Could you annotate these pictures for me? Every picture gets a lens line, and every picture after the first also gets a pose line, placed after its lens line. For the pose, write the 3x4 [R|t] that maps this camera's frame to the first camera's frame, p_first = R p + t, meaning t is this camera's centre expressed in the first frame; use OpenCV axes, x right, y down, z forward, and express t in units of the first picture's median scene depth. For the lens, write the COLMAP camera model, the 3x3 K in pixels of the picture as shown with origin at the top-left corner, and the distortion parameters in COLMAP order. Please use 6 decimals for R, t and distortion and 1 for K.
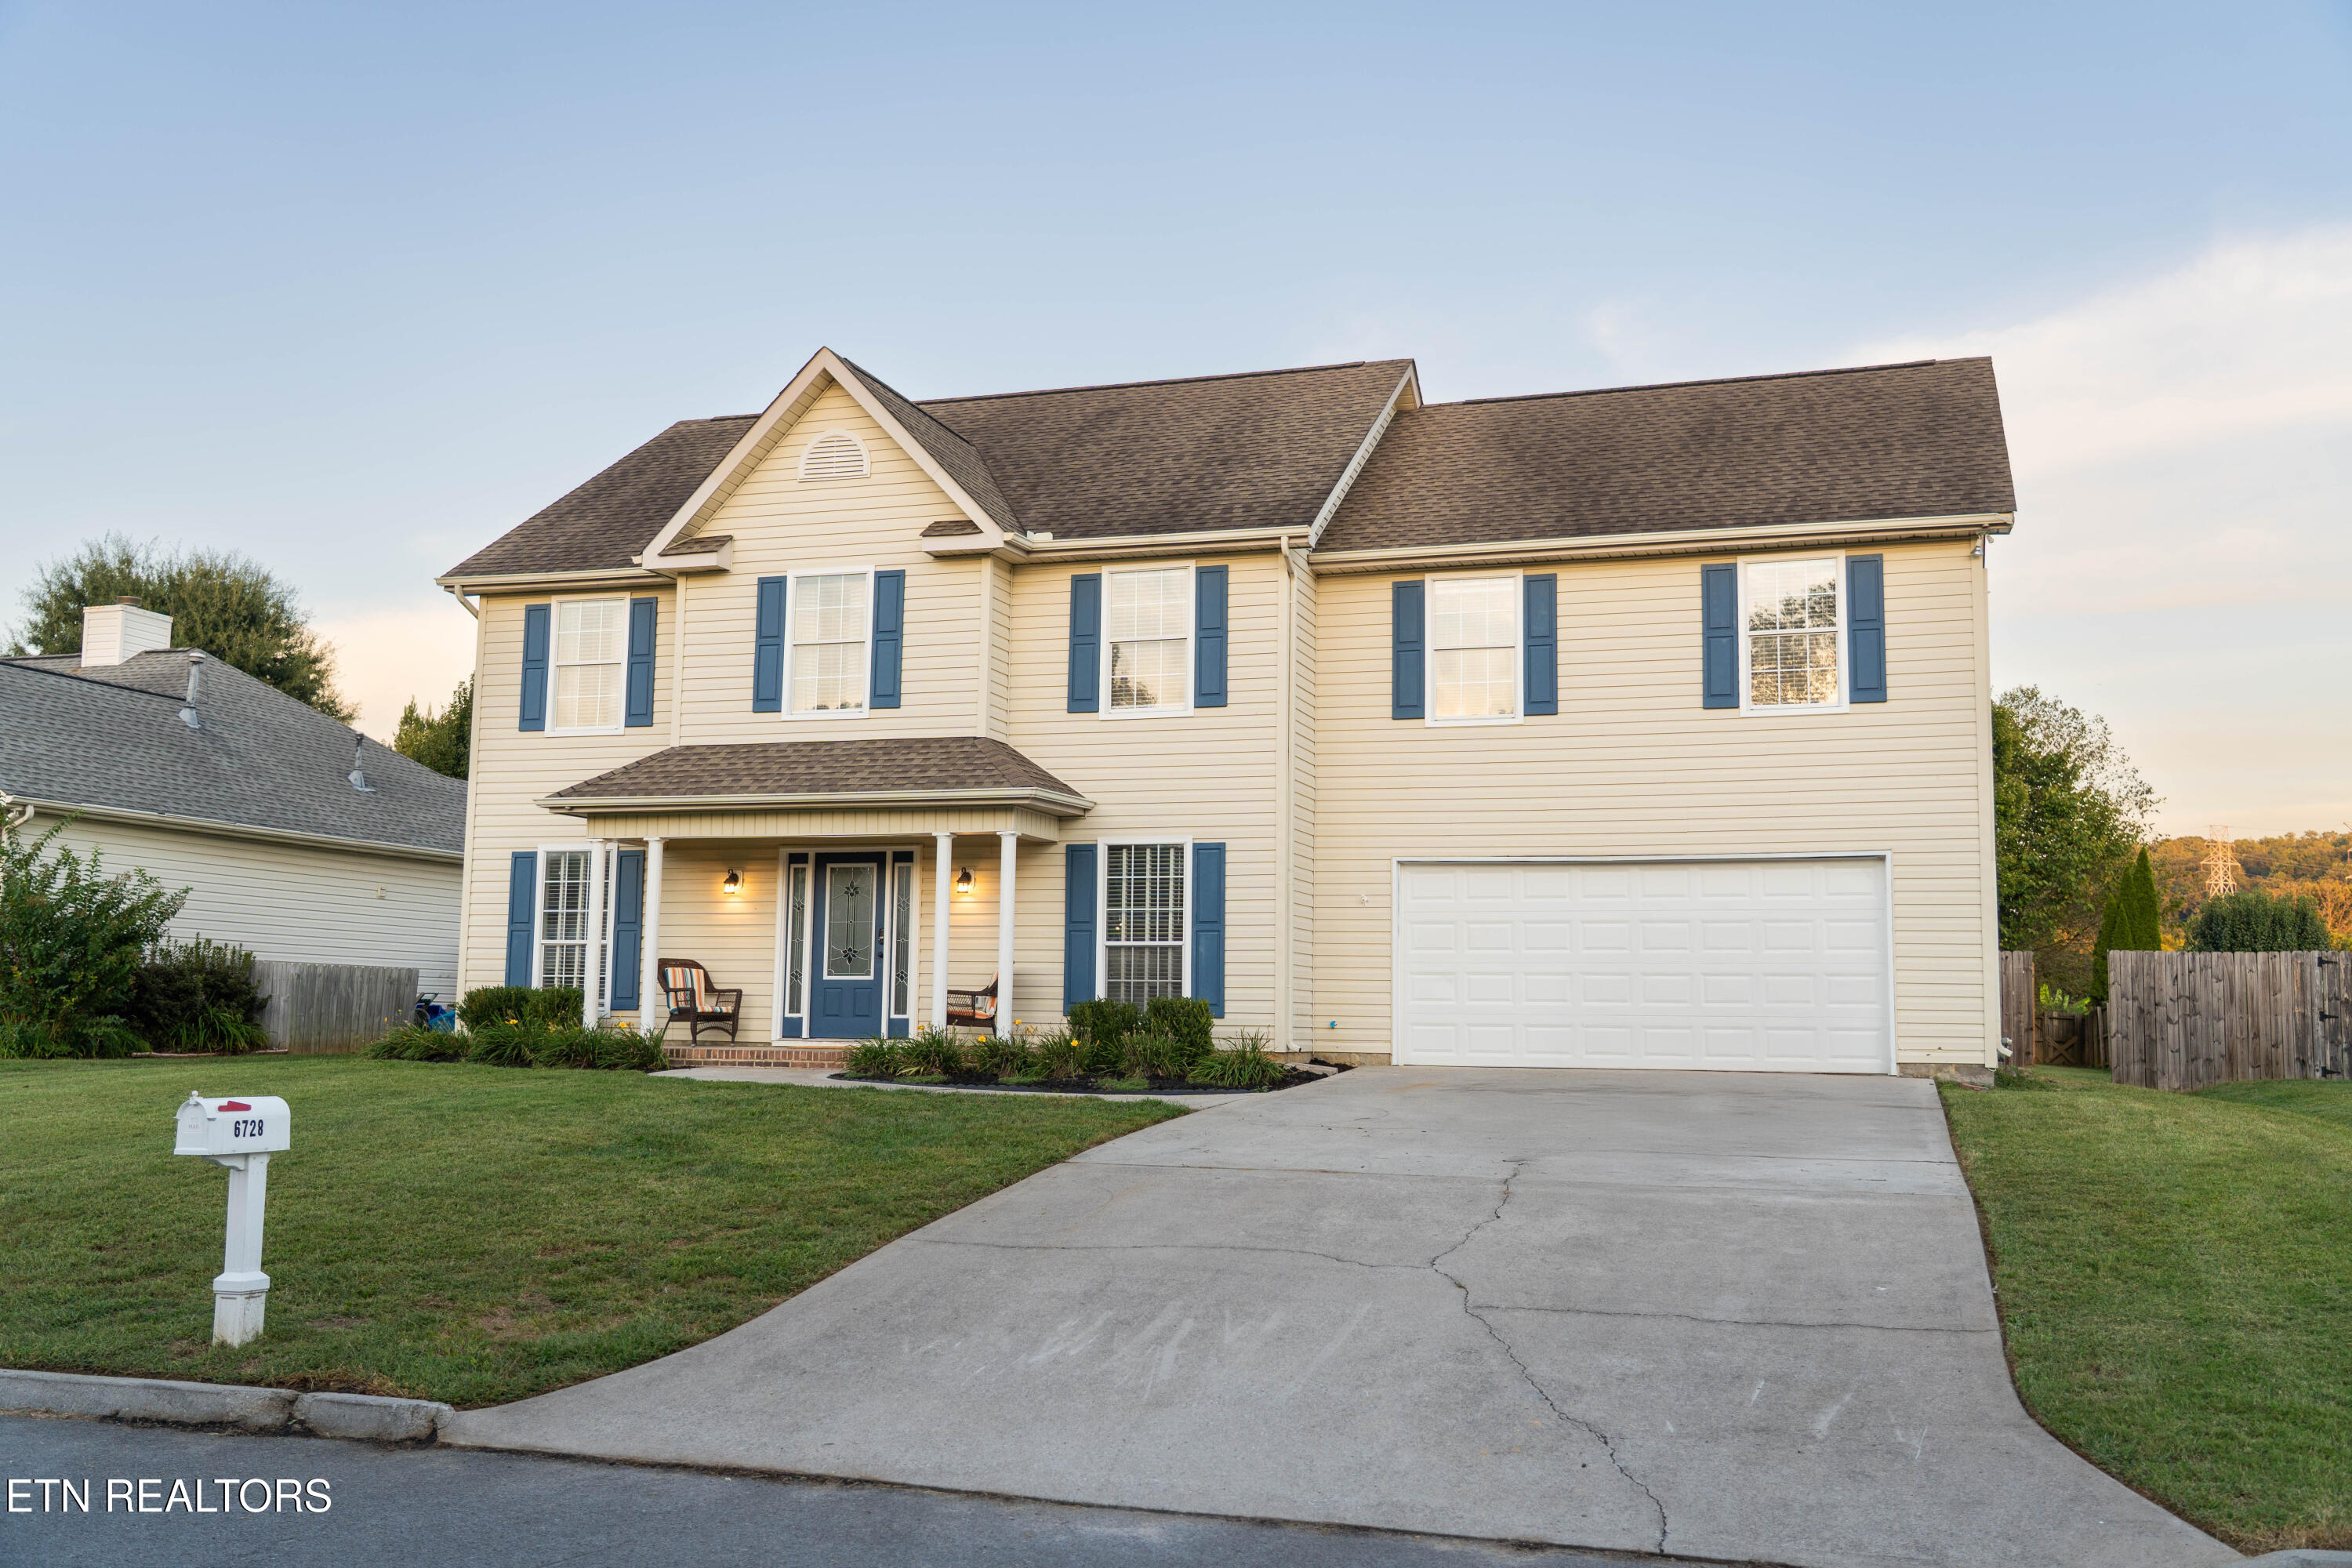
lens RADIAL K [[2105.6, 0, 1173.1], [0, 2105.6, 789.6], [0, 0, 1]] dist [0.031860, 0.003503]
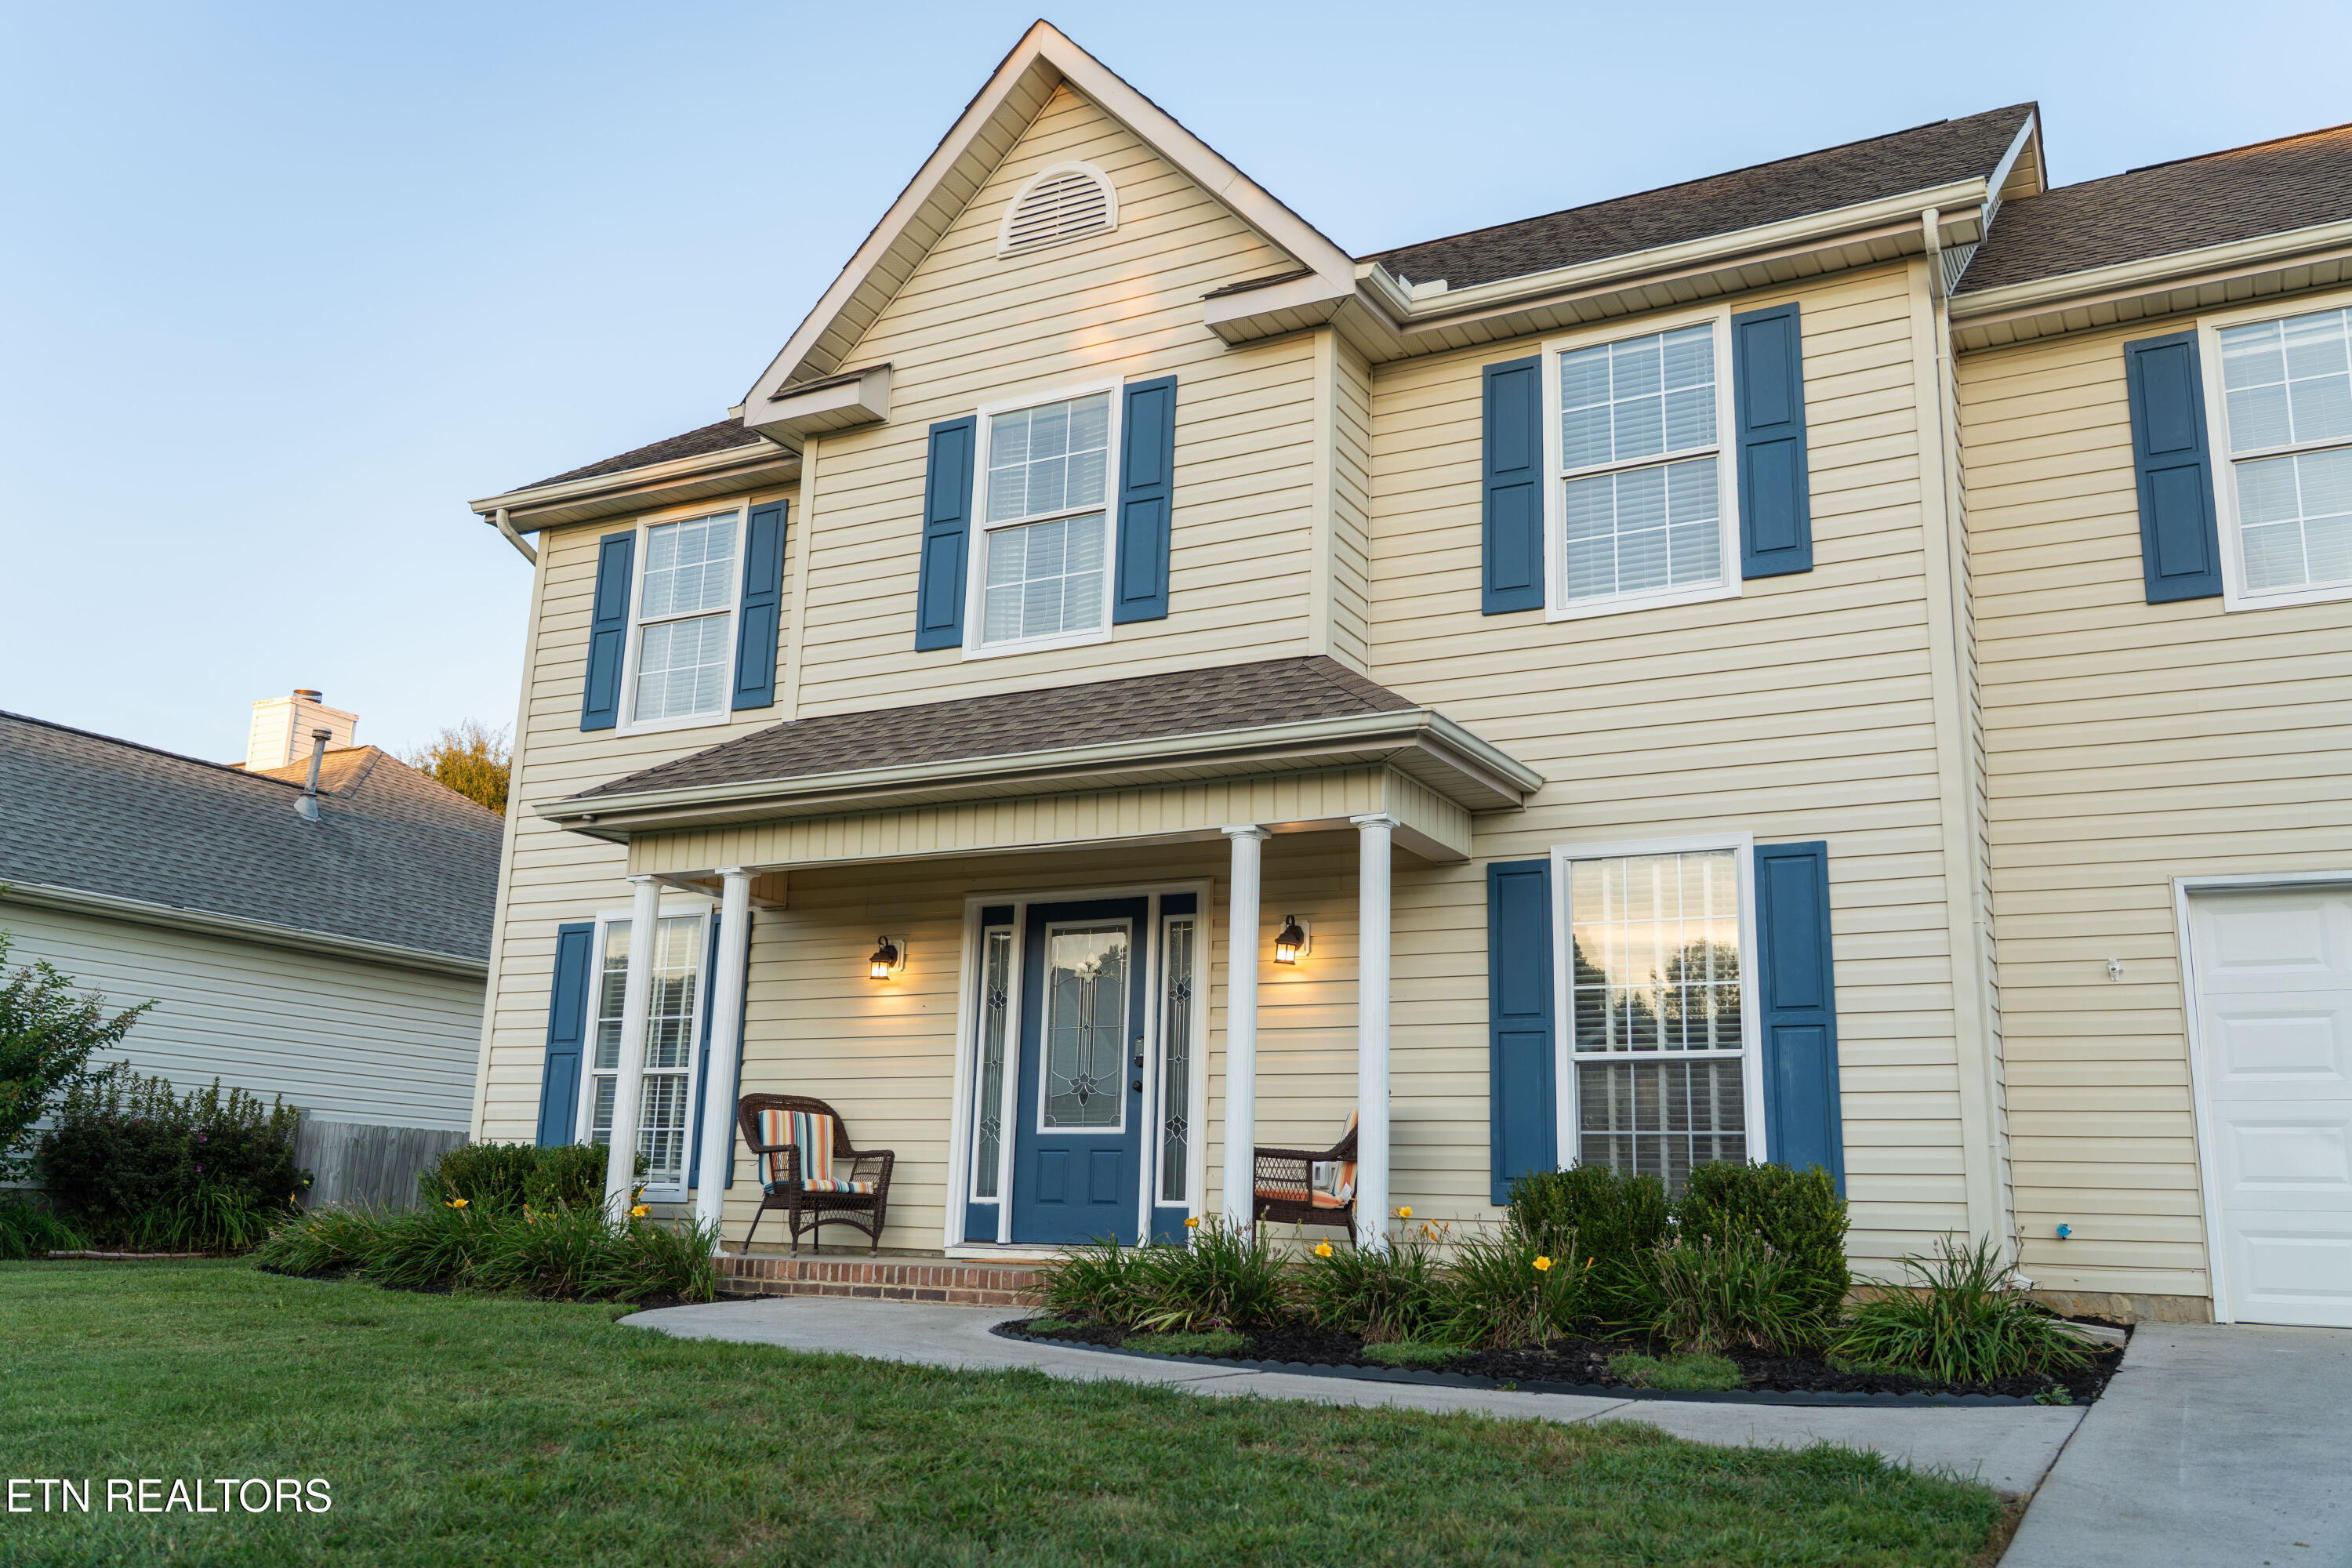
lens RADIAL K [[1923.1, 0, 1186.5], [0, 1923.1, 785.4], [0, 0, 1]] dist [0.008153, 0.004165]
pose [[0.985710, -0.024860, -0.166609, -0.043529], [0.004756, 0.992763, -0.119994, 0.061561], [0.168387, 0.117487, 0.978694, 0.518479]]
